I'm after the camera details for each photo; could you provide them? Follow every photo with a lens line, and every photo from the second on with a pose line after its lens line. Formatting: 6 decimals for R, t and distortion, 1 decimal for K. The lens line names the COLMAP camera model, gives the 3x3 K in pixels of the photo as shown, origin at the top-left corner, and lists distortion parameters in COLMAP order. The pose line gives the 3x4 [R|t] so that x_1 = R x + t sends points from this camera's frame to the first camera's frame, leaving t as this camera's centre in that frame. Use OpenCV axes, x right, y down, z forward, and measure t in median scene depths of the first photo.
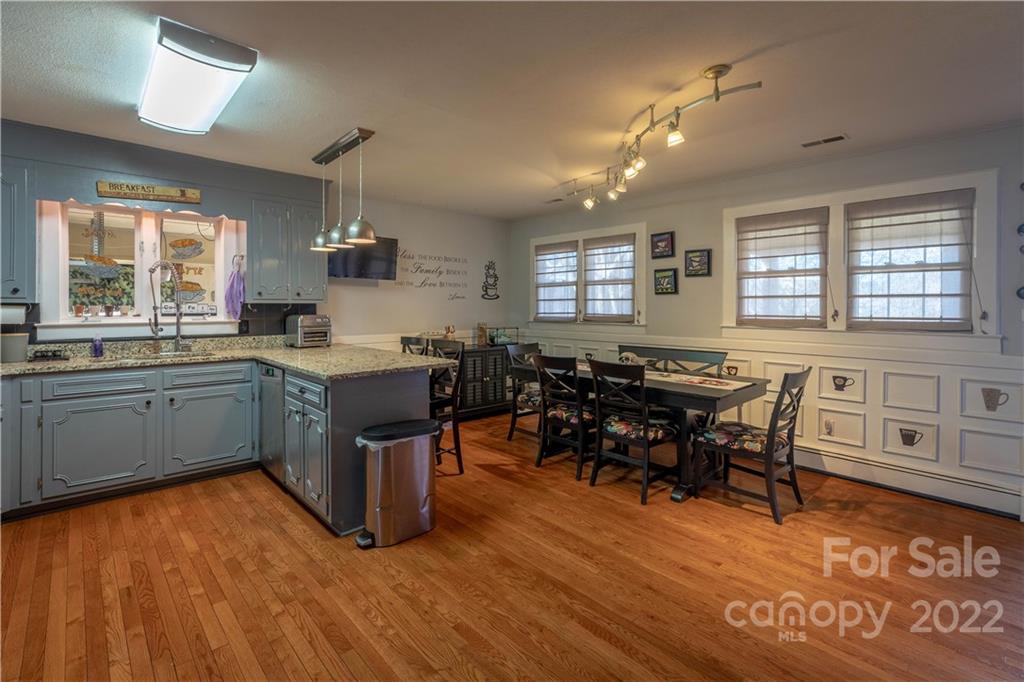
lens RADIAL K [[480.6, 0, 513.8], [0, 480.6, 309.3], [0, 0, 1]] dist [0.000038, 0.000057]
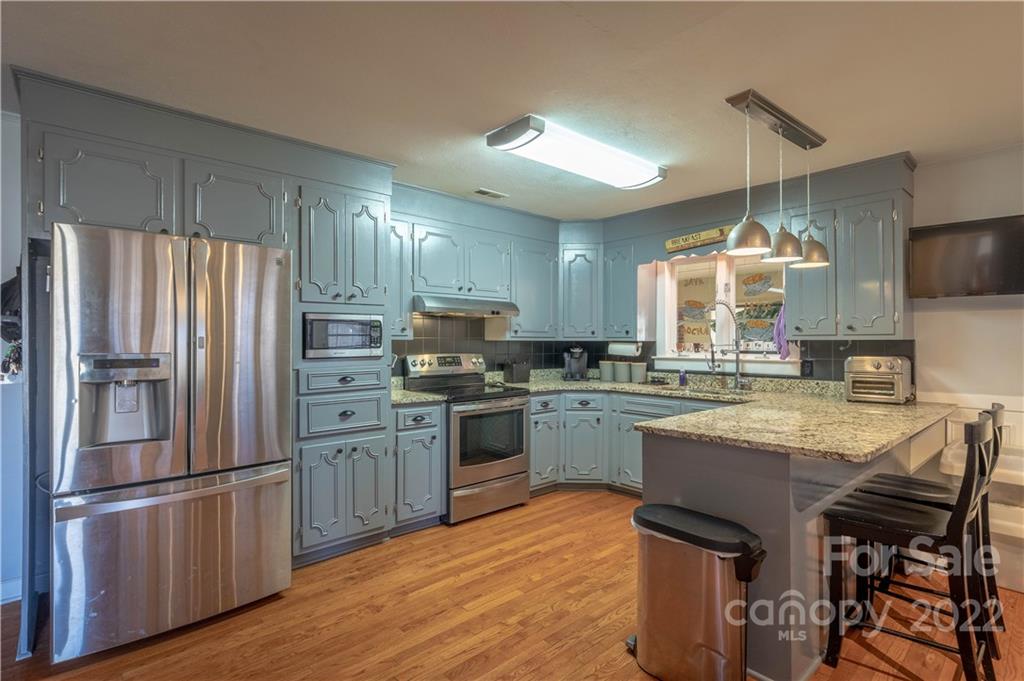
lens RADIAL K [[492.4, 0, 512.0], [0, 492.4, 340.5], [0, 0, 1]] dist [0.001026, 0.000104]
pose [[-0.015053, -0.004932, -0.999875, 0.385170], [-0.007950, 0.999957, -0.004812, -0.004869], [0.999855, 0.007876, -0.015091, 0.620872]]
